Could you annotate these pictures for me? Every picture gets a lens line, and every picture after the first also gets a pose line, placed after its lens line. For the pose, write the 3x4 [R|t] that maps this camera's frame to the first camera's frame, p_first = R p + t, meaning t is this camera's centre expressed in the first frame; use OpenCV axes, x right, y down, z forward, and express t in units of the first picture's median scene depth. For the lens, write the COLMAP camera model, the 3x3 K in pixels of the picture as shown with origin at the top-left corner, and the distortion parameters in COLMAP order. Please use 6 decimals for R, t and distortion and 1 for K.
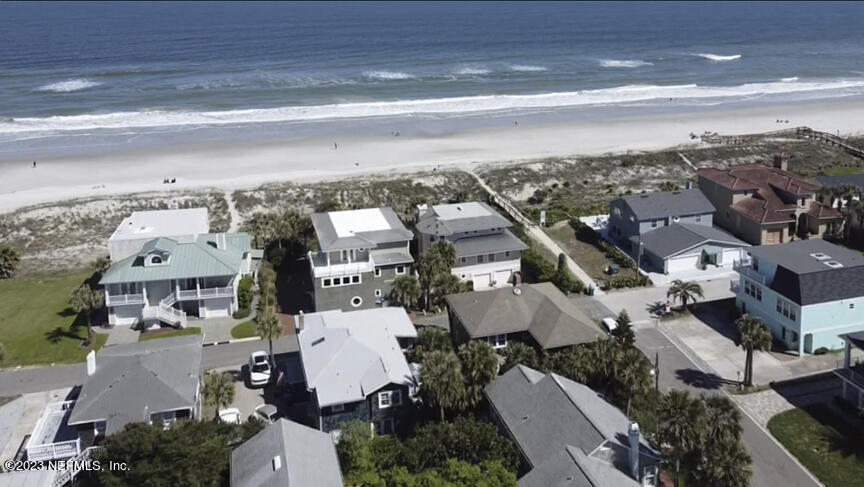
lens RADIAL K [[810.5, 0, 432.0], [0, 810.5, 243.5], [0, 0, 1]] dist [-0.028463, -0.005938]
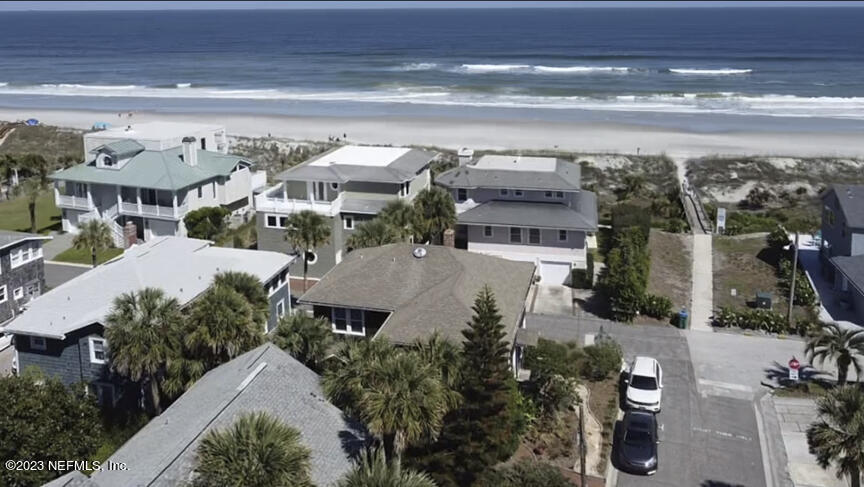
lens RADIAL K [[810.5, 0, 432.0], [0, 810.5, 243.5], [0, 0, 1]] dist [-0.028463, -0.005938]
pose [[0.818225, 0.140715, -0.557411, 0.375070], [-0.193547, 0.980408, -0.036610, 0.064041], [0.541339, 0.137840, 0.829429, 0.464616]]
